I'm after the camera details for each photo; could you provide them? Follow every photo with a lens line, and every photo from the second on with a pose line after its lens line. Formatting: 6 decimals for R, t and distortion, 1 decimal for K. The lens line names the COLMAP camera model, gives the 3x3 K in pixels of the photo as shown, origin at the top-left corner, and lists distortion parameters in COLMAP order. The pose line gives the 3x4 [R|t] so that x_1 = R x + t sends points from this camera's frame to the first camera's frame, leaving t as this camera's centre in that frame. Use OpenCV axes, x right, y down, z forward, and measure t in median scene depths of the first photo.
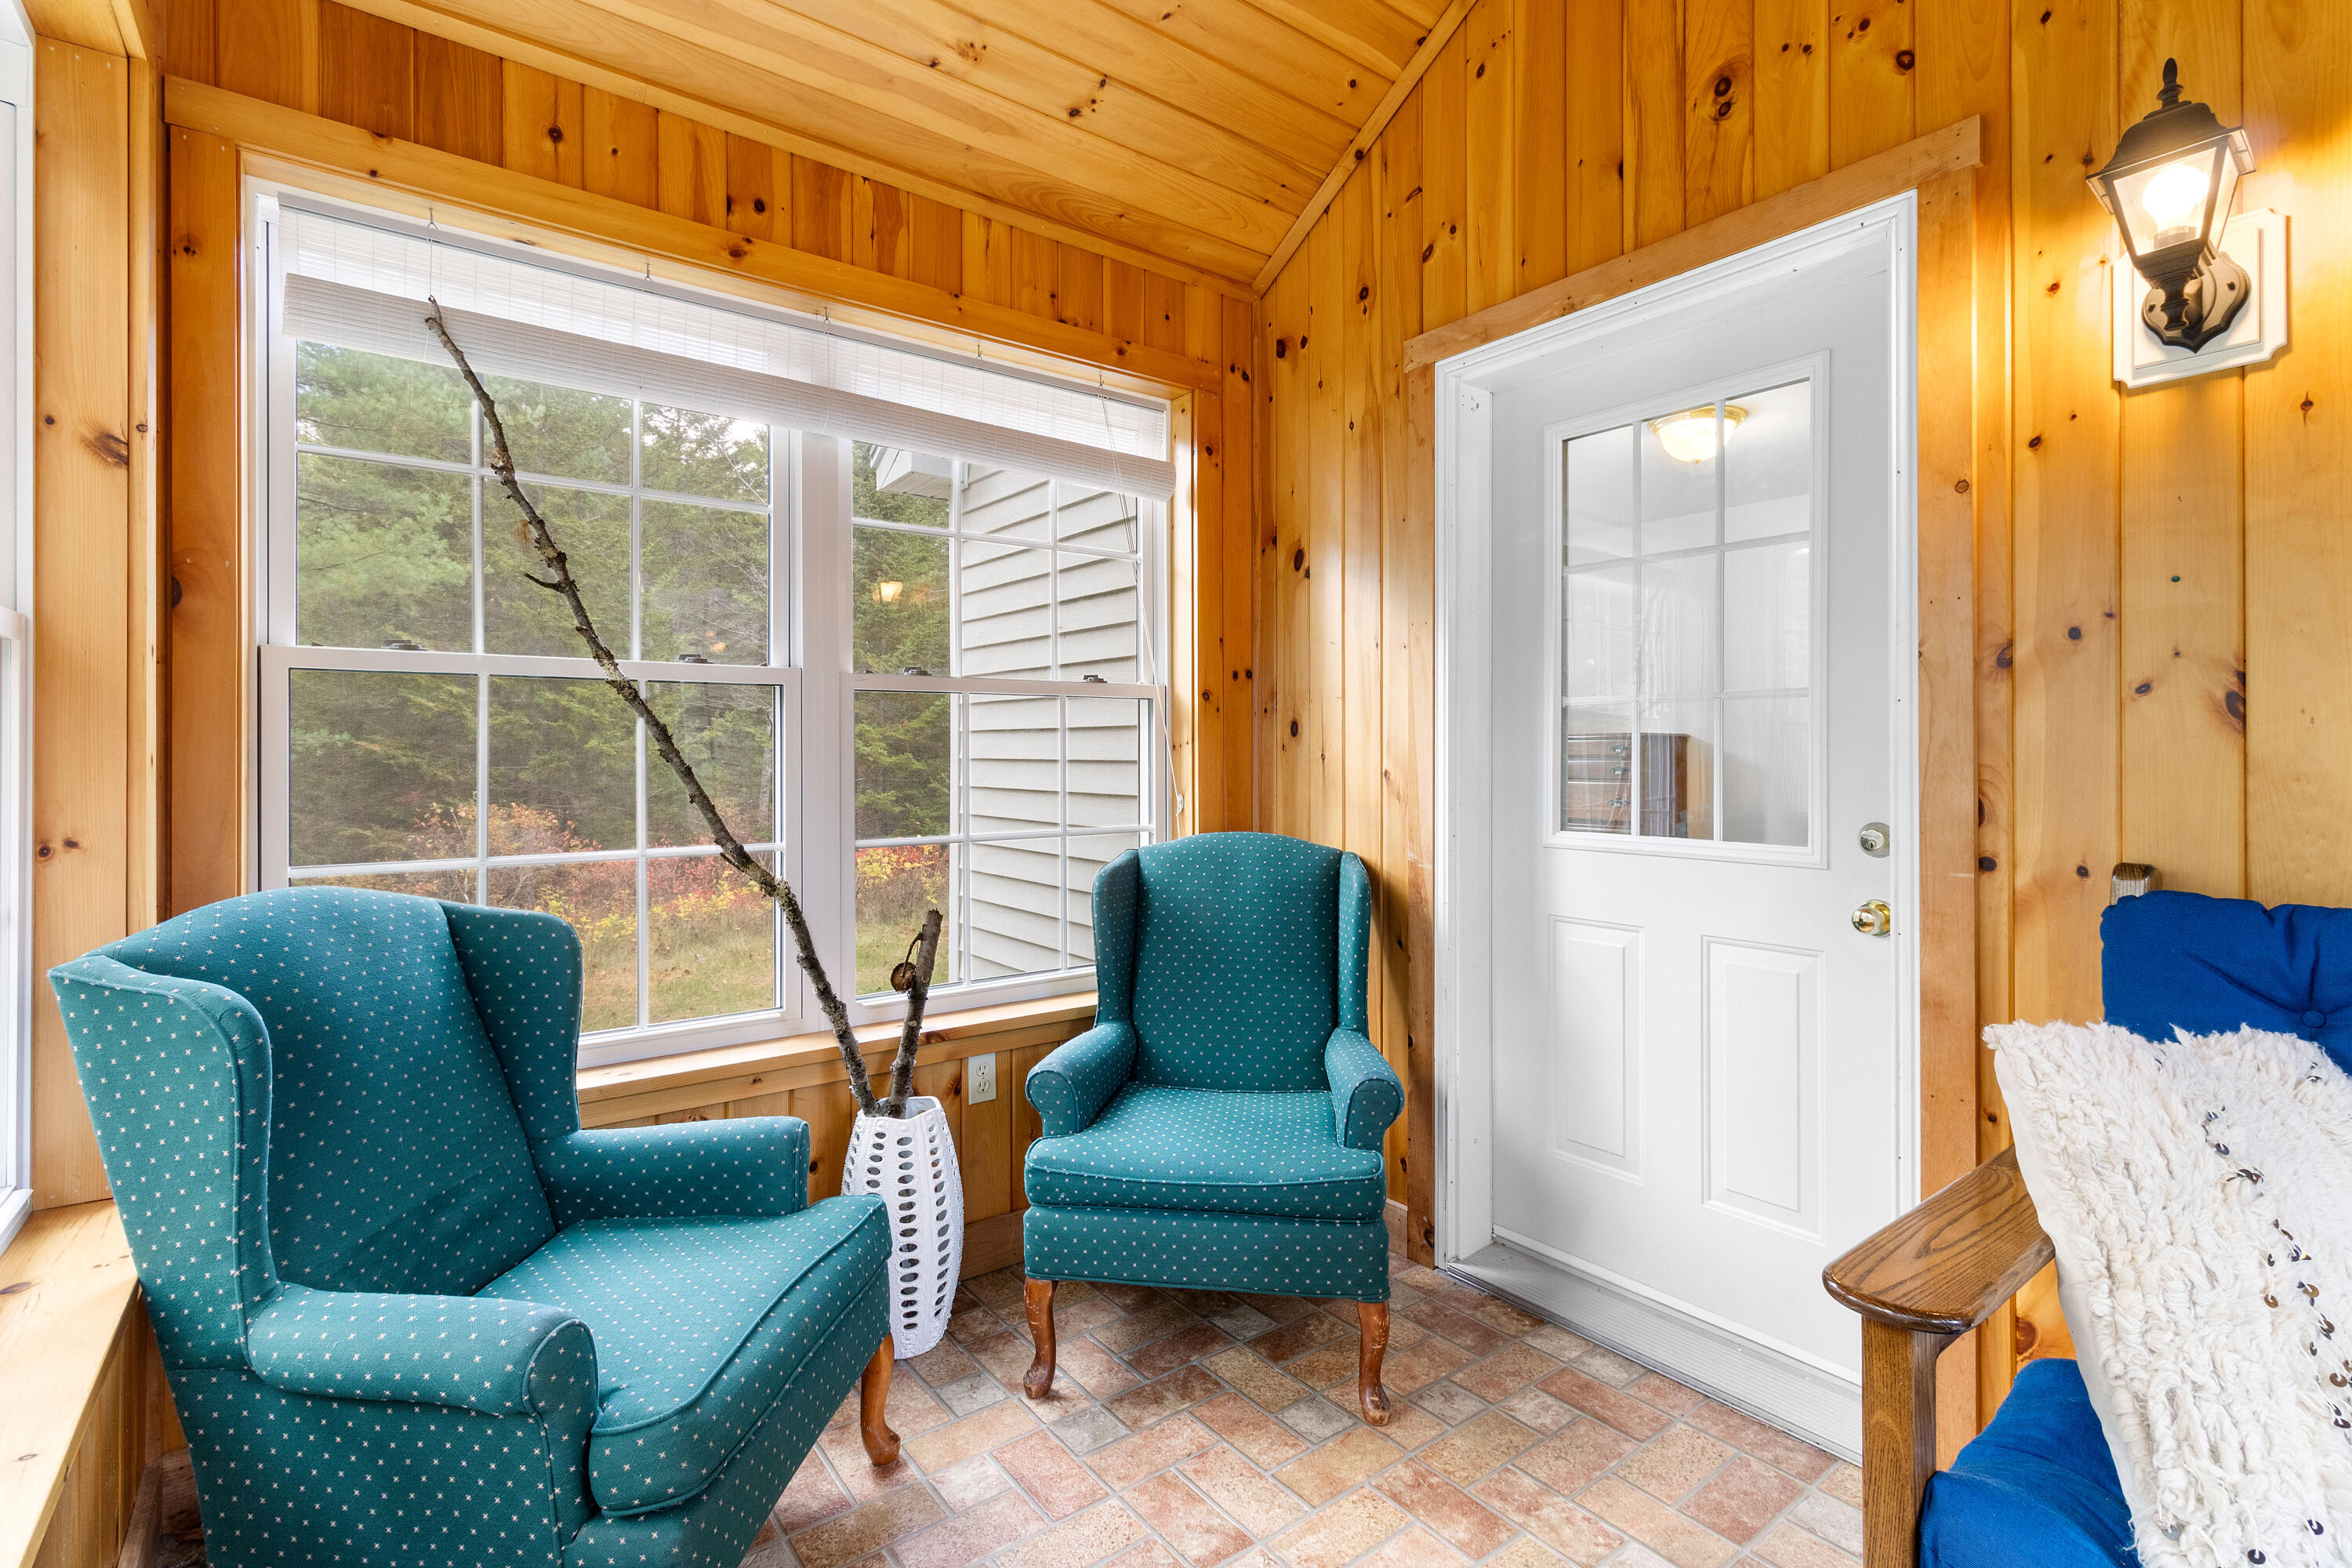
lens RADIAL K [[1101.4, 0, 1185.9], [0, 1101.4, 753.2], [0, 0, 1]] dist [0.015691, 0.000355]
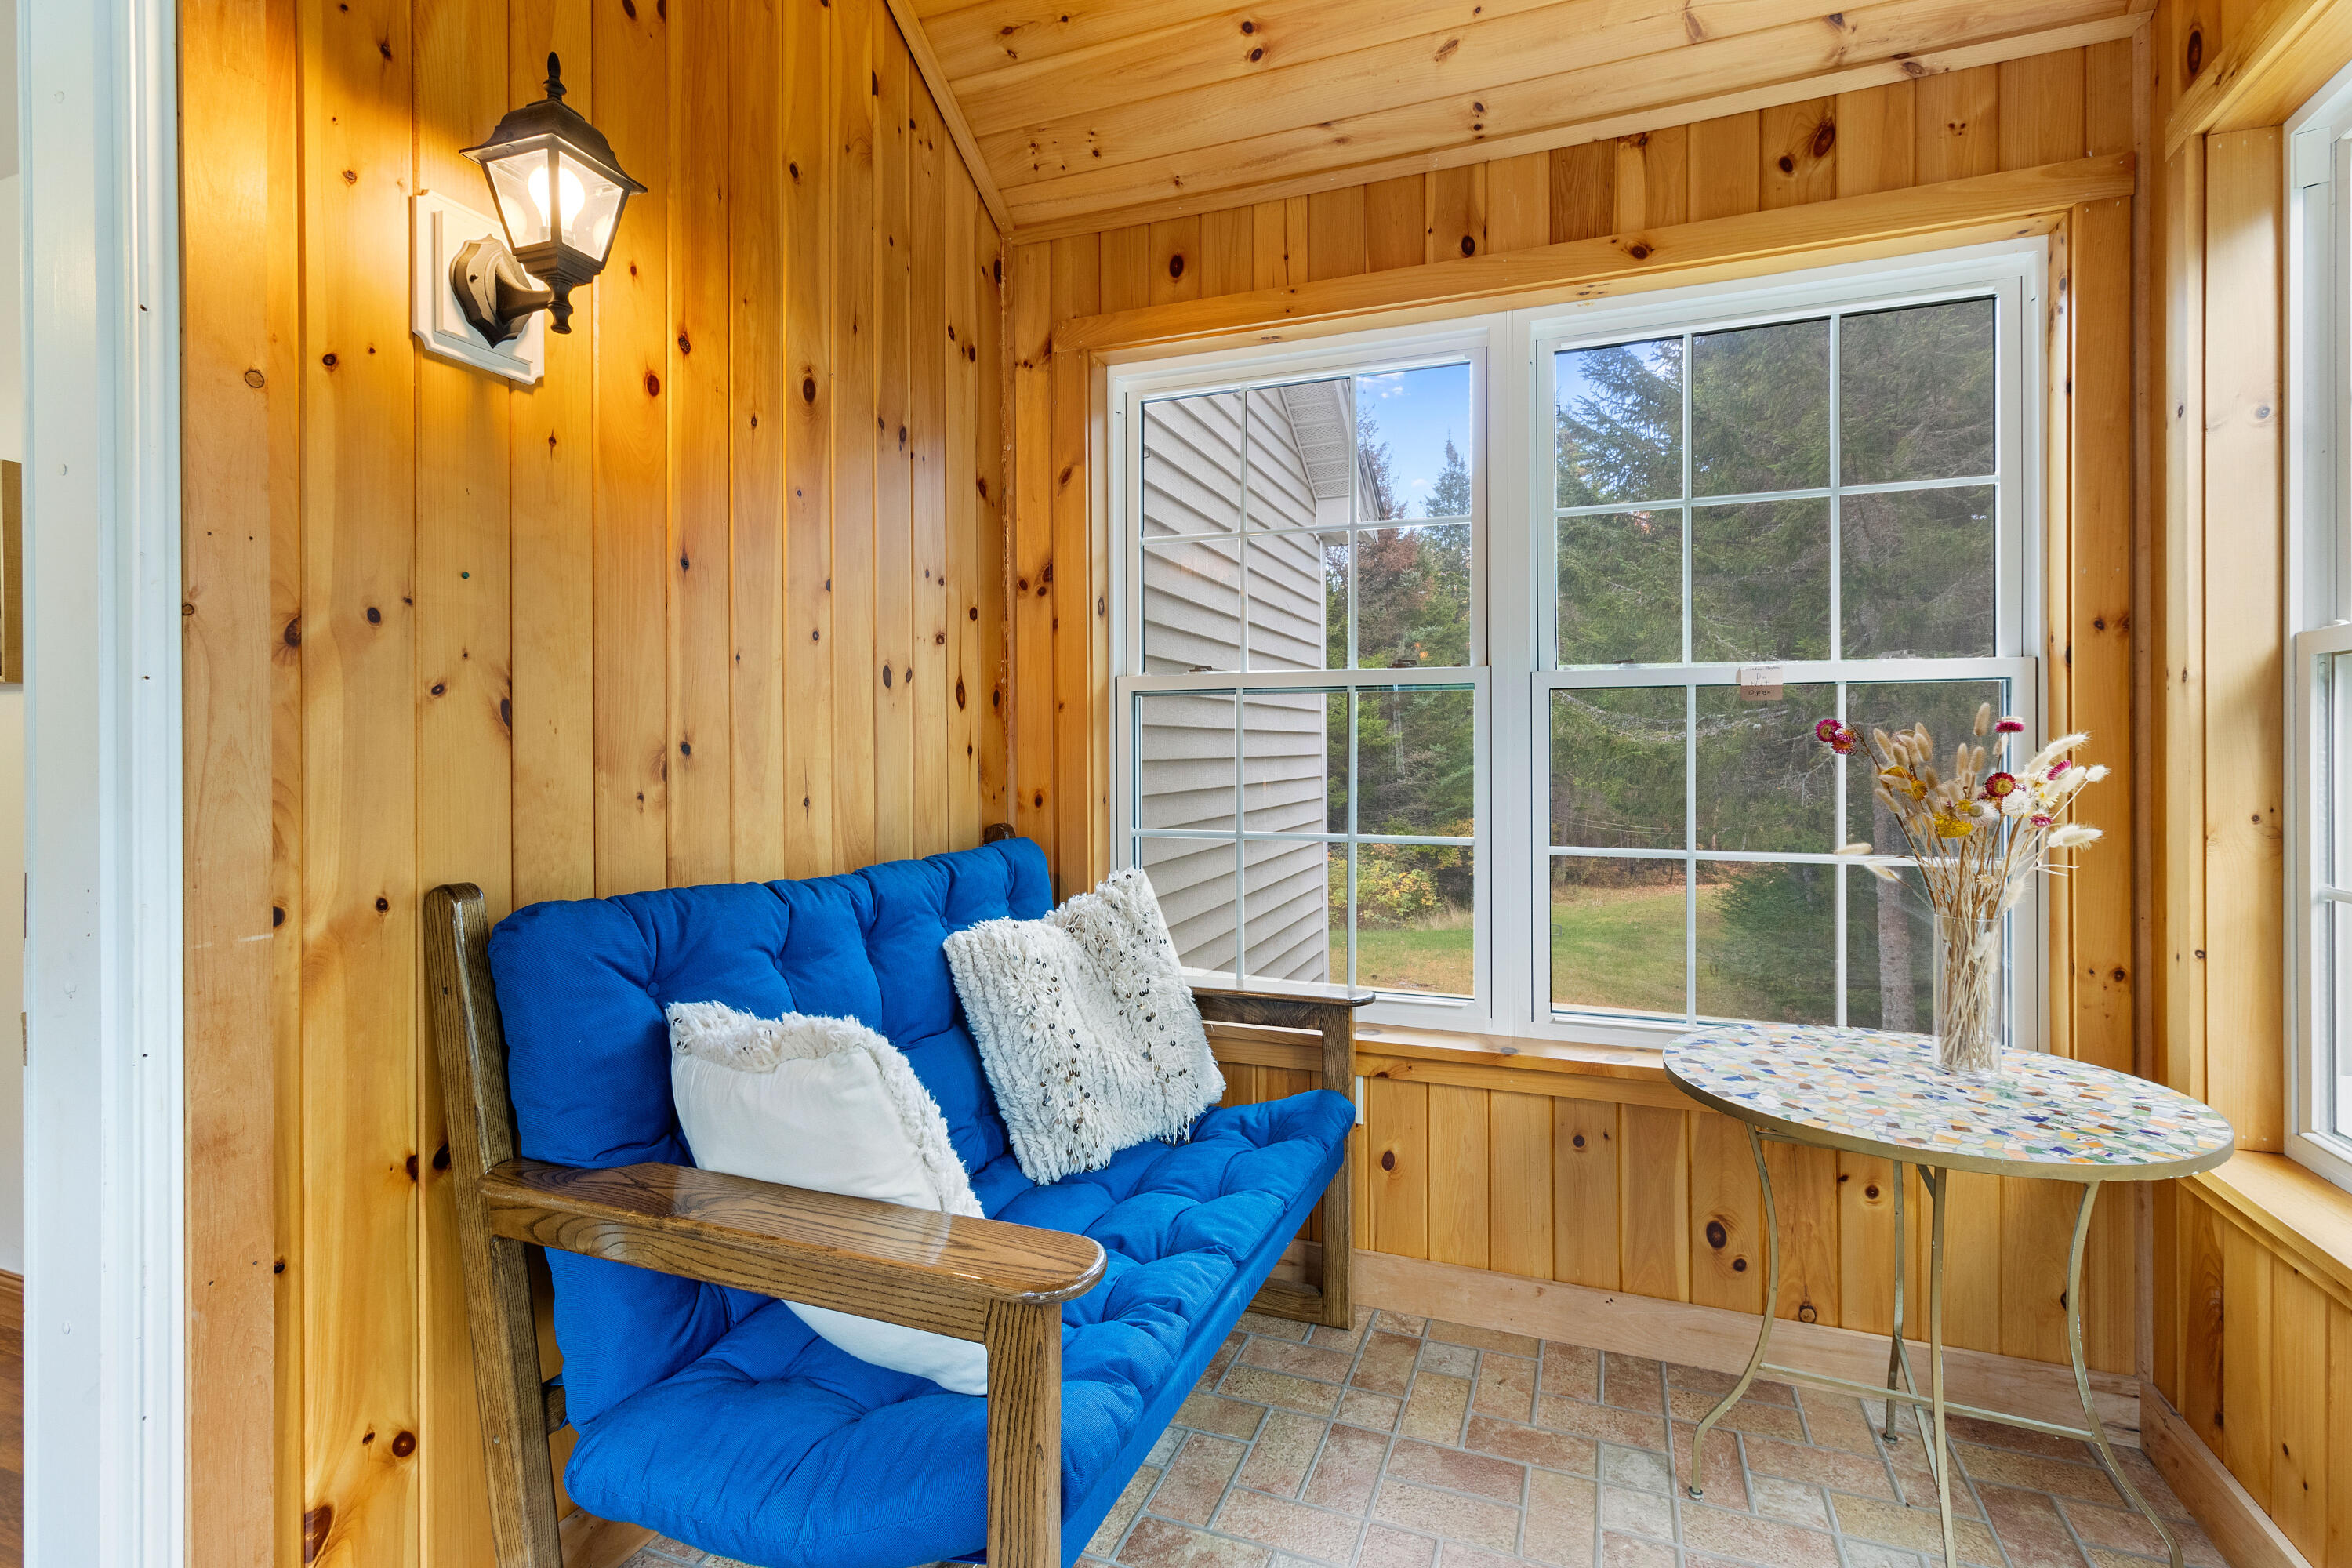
lens RADIAL K [[1101.4, 0, 1185.9], [0, 1101.4, 753.2], [0, 0, 1]] dist [0.015691, 0.000355]
pose [[-0.524065, 0.003595, 0.851671, -0.216997], [0.002958, 0.999993, -0.002401, -0.002517], [-0.851673, 0.001261, -0.524071, 0.943311]]
